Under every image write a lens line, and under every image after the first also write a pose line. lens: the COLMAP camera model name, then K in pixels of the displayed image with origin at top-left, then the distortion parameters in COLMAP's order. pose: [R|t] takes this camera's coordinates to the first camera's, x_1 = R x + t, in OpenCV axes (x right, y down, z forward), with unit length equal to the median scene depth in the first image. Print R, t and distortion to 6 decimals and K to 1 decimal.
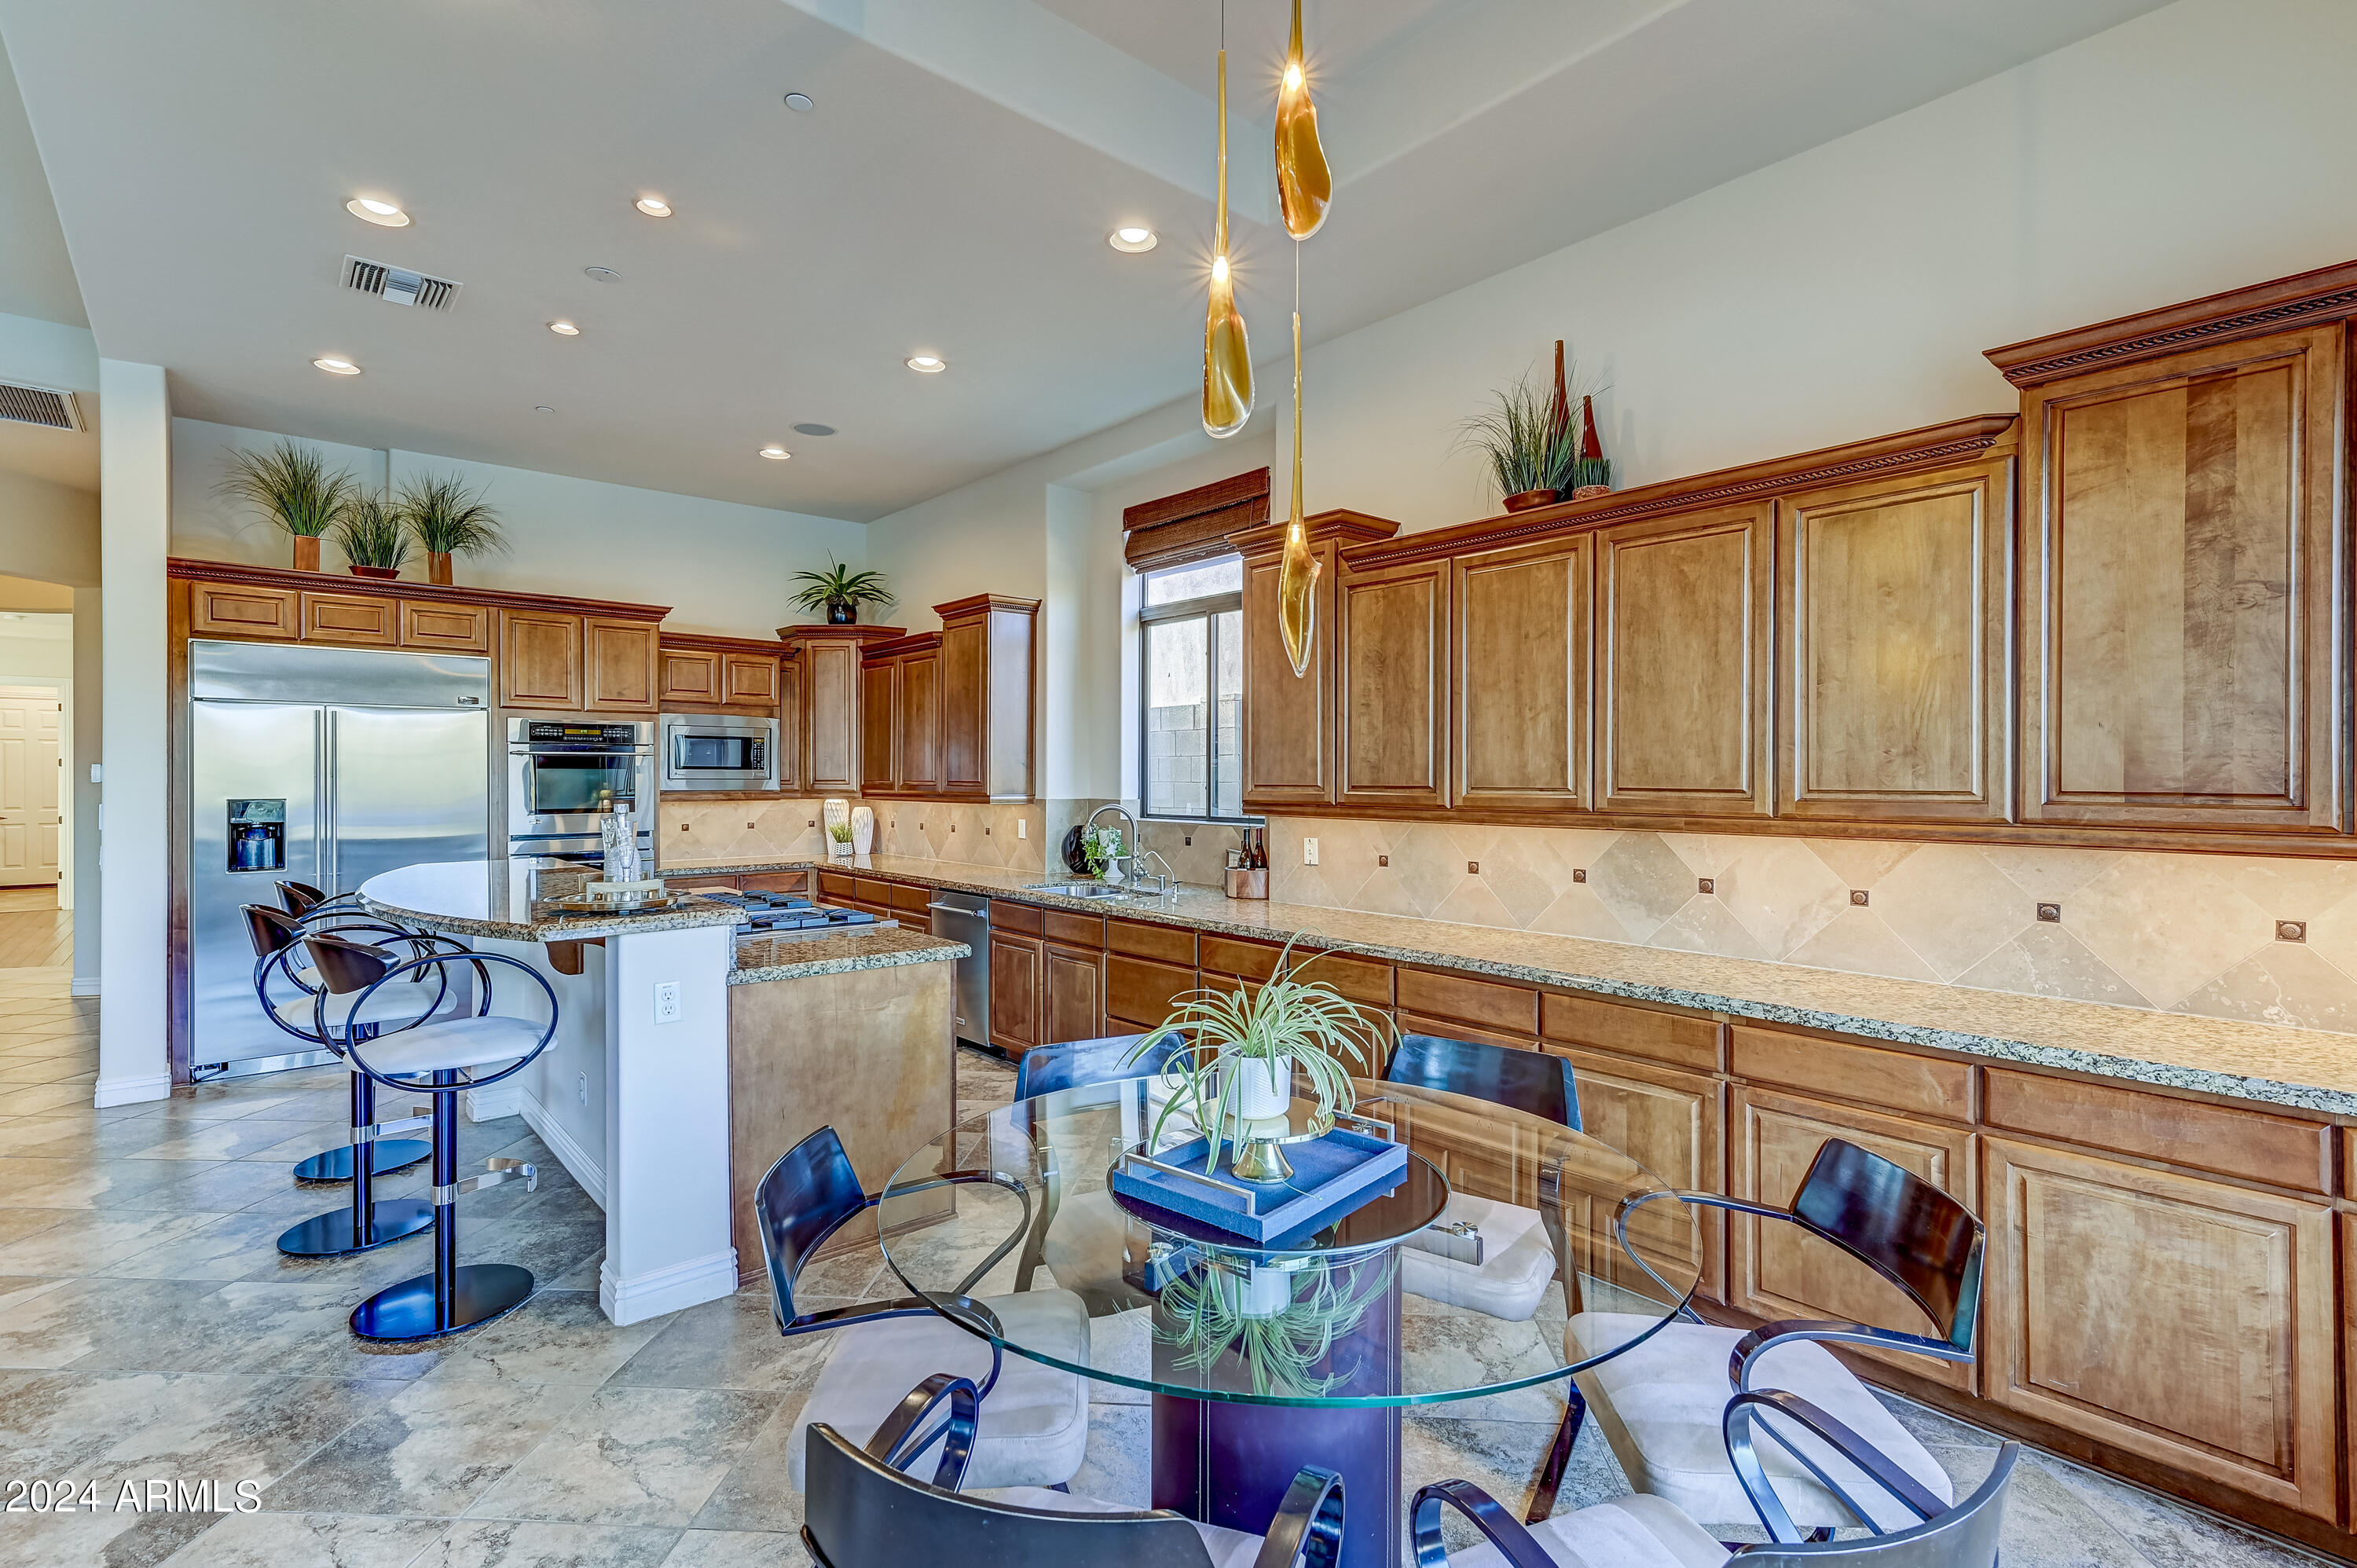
lens RADIAL K [[1041.6, 0, 1180.5], [0, 1041.6, 780.8], [0, 0, 1]] dist [0.017962, 0.001559]
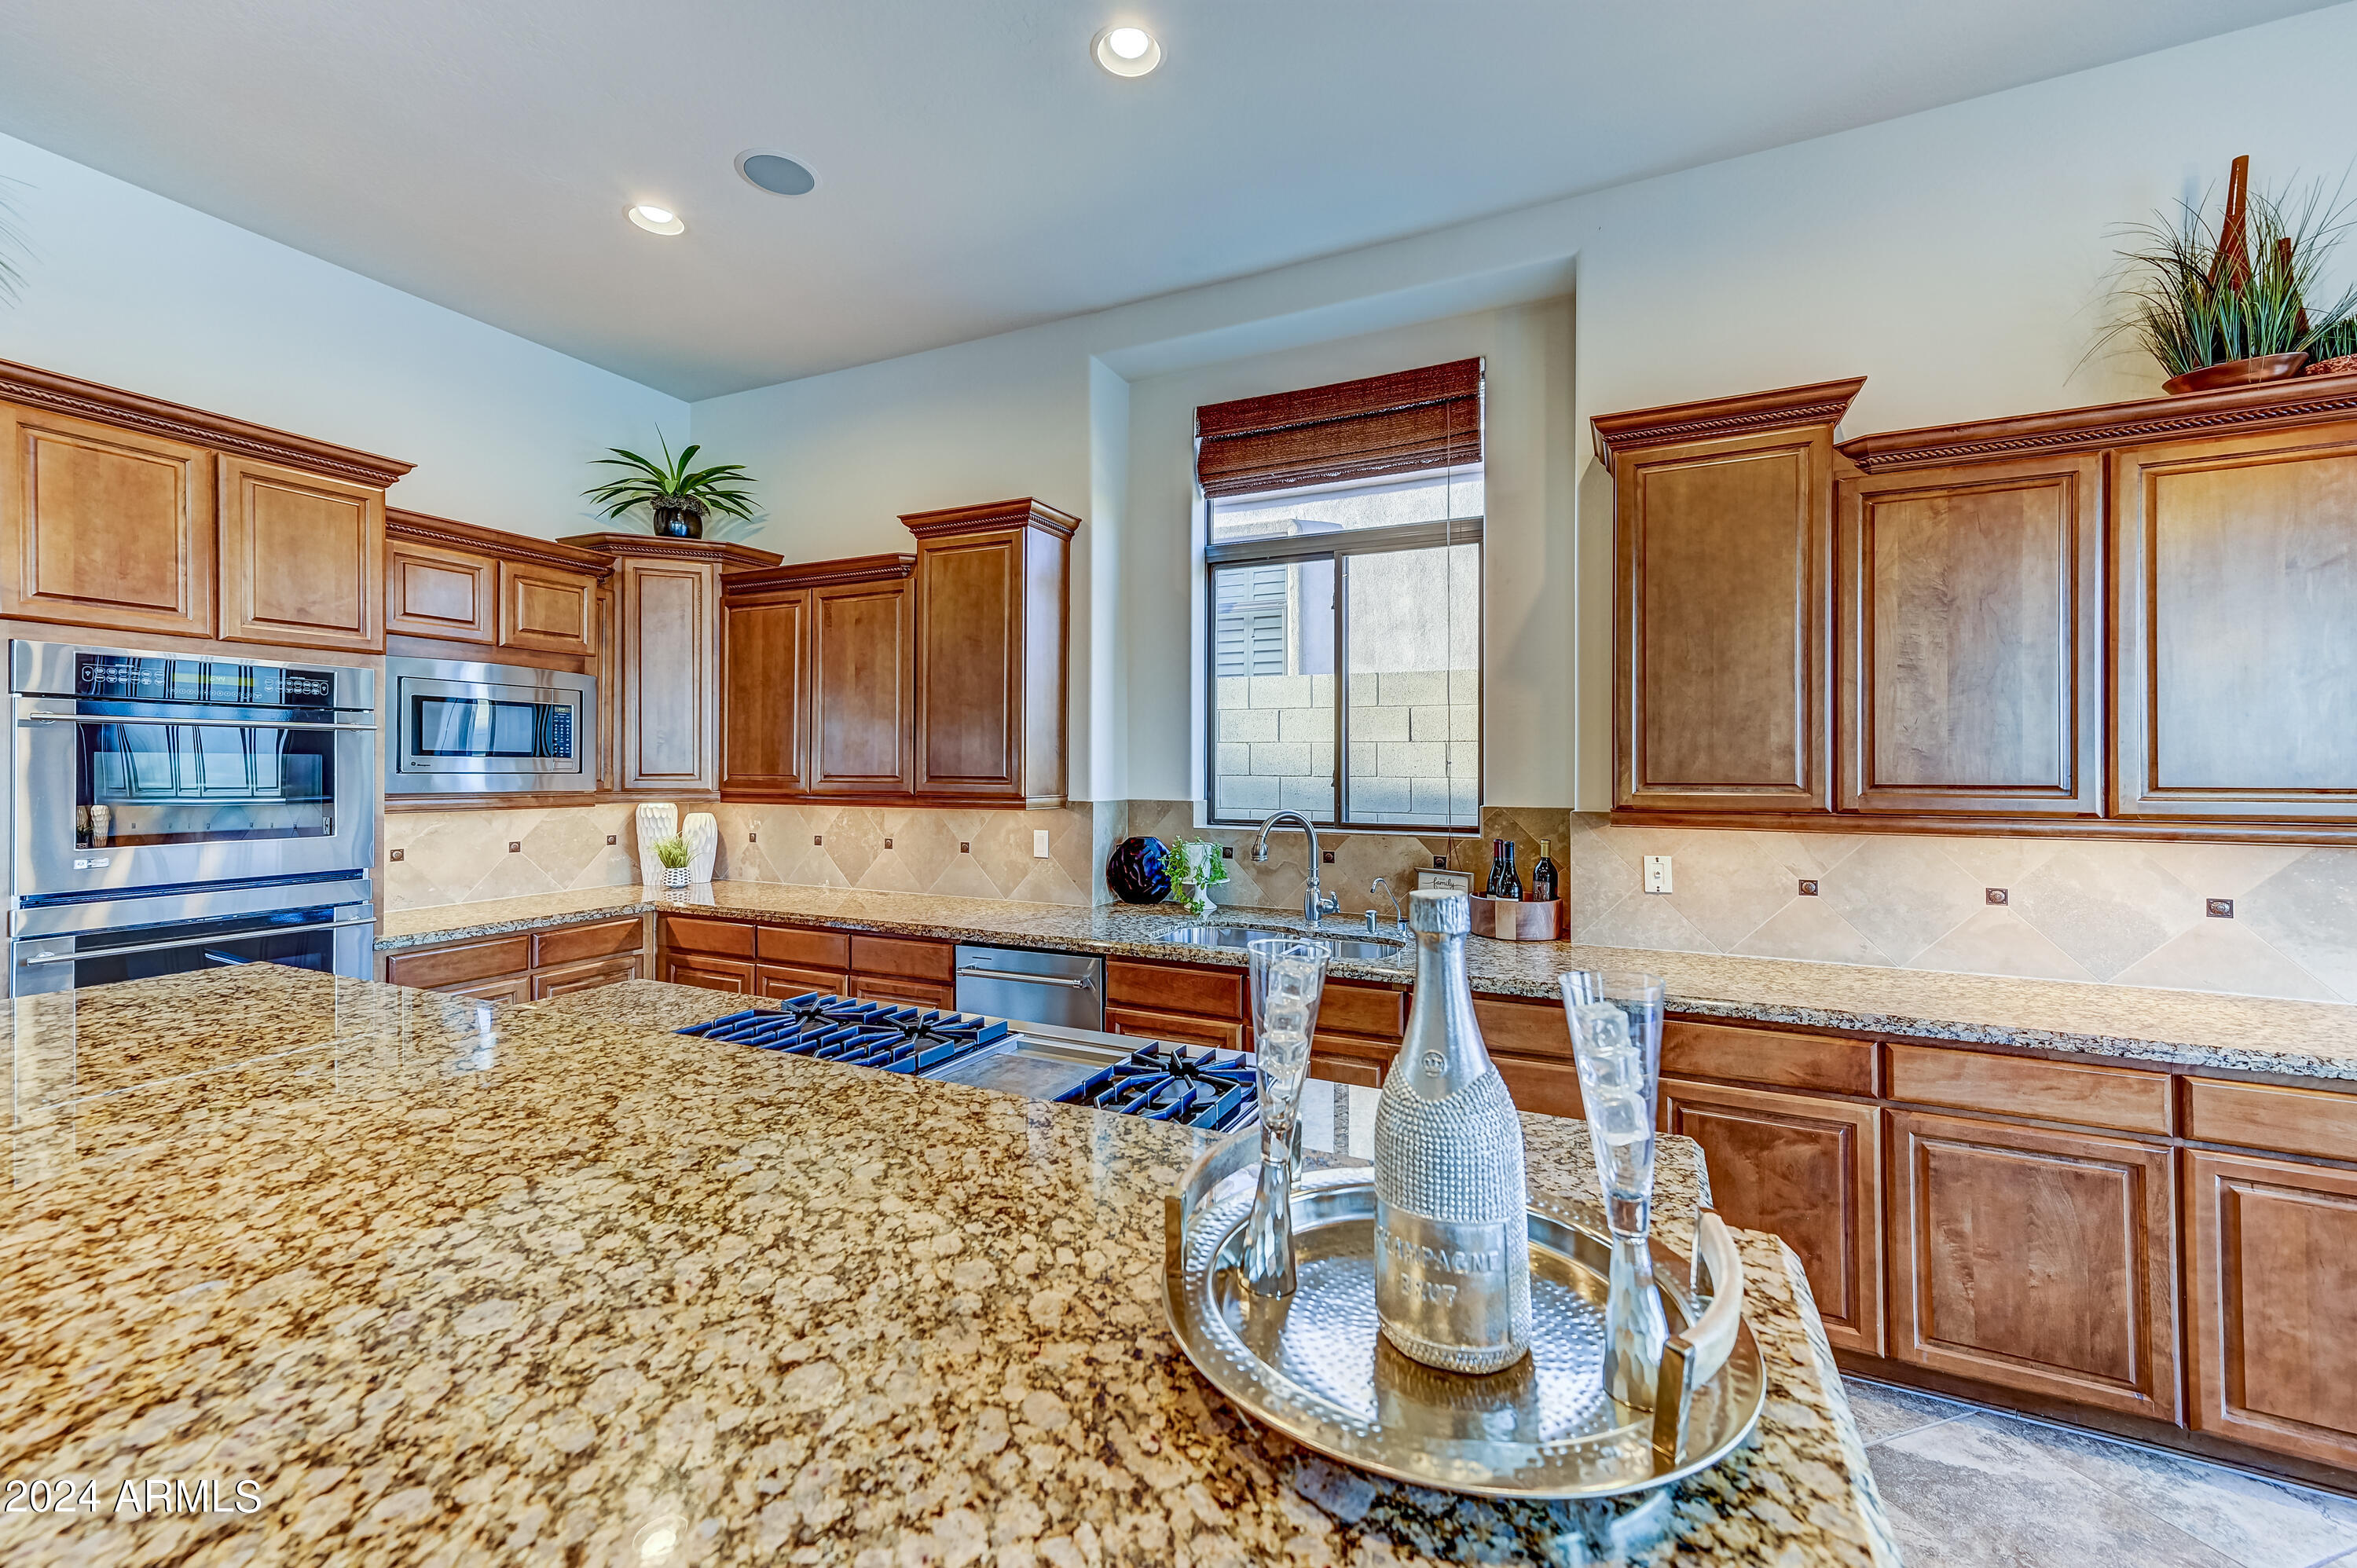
lens RADIAL K [[954.7, 0, 1176.0], [0, 954.7, 764.7], [0, 0, 1]] dist [0.024054, 0.000717]
pose [[0.922012, 0.003762, 0.387142, -0.387386], [-0.000070, 0.999954, -0.009551, -0.001701], [-0.387160, 0.008779, 0.921971, 0.457210]]
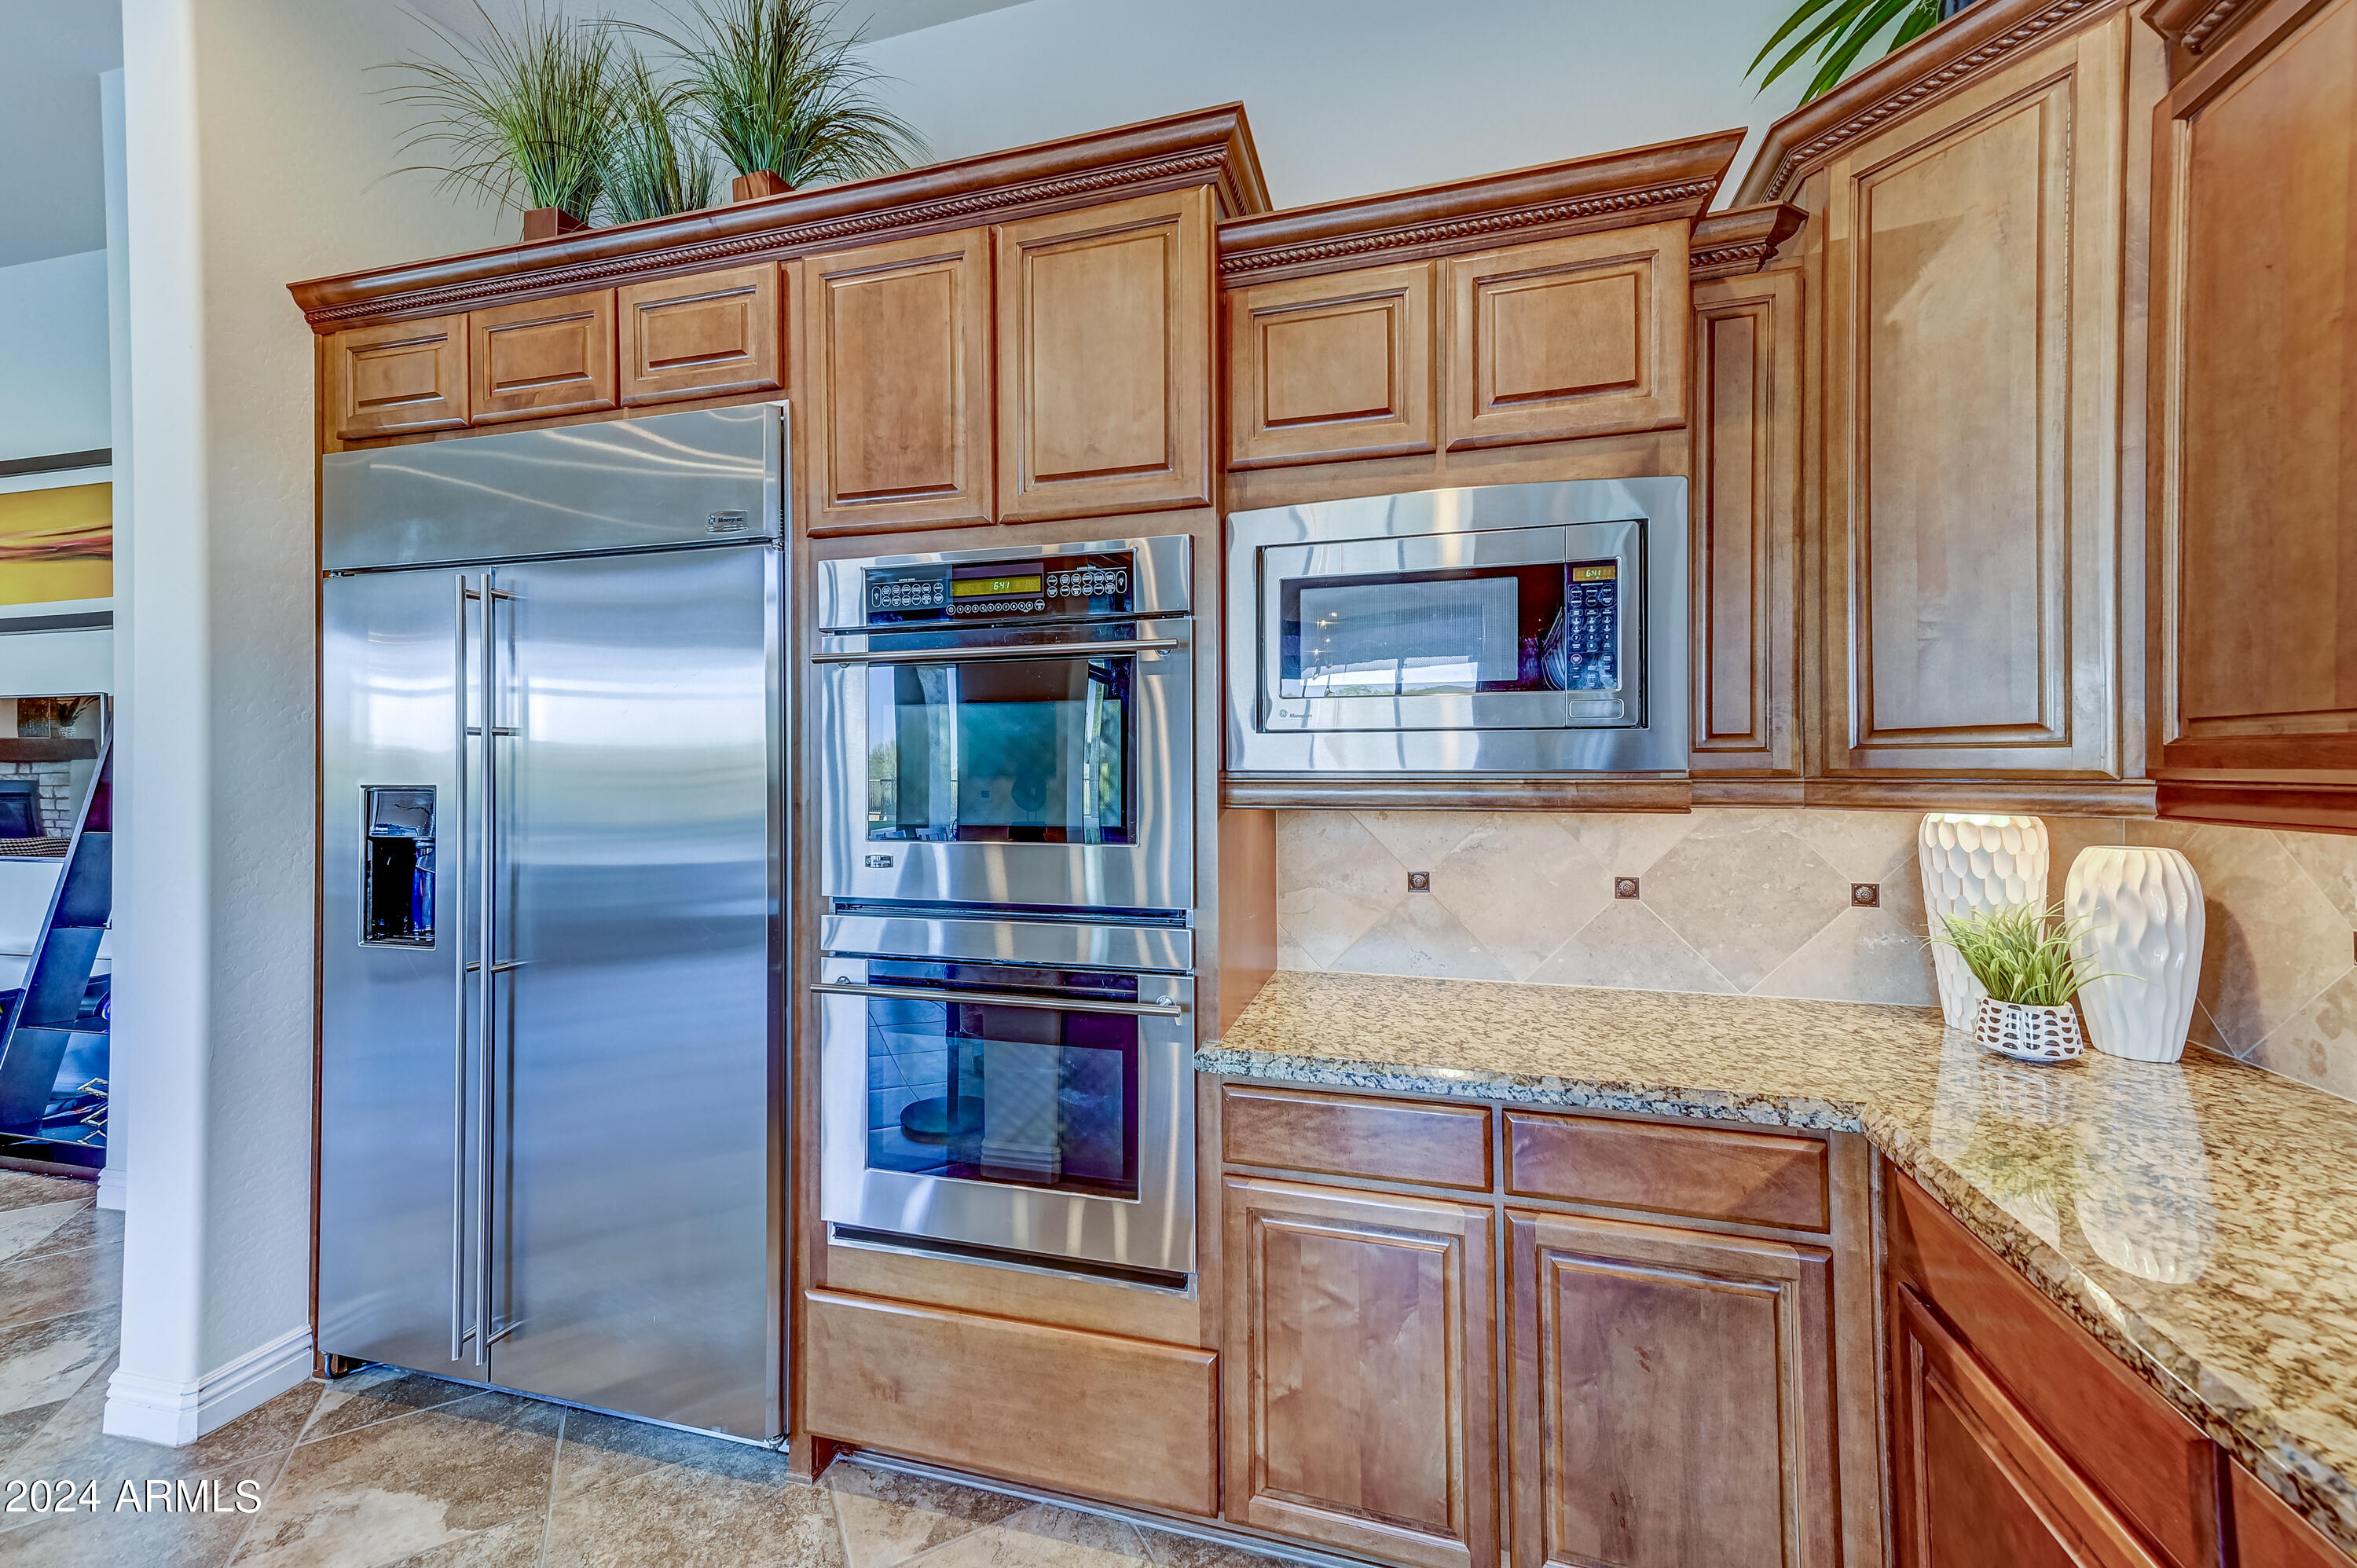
lens RADIAL K [[954.7, 0, 1160.0], [0, 954.7, 764.7], [0, 0, 1]] dist [0.024054, 0.000717]
pose [[0.528602, -0.005252, -0.848854, -0.349774], [0.000195, 0.999982, -0.006066, 0.011631], [0.848870, 0.003041, 0.528593, 1.050946]]
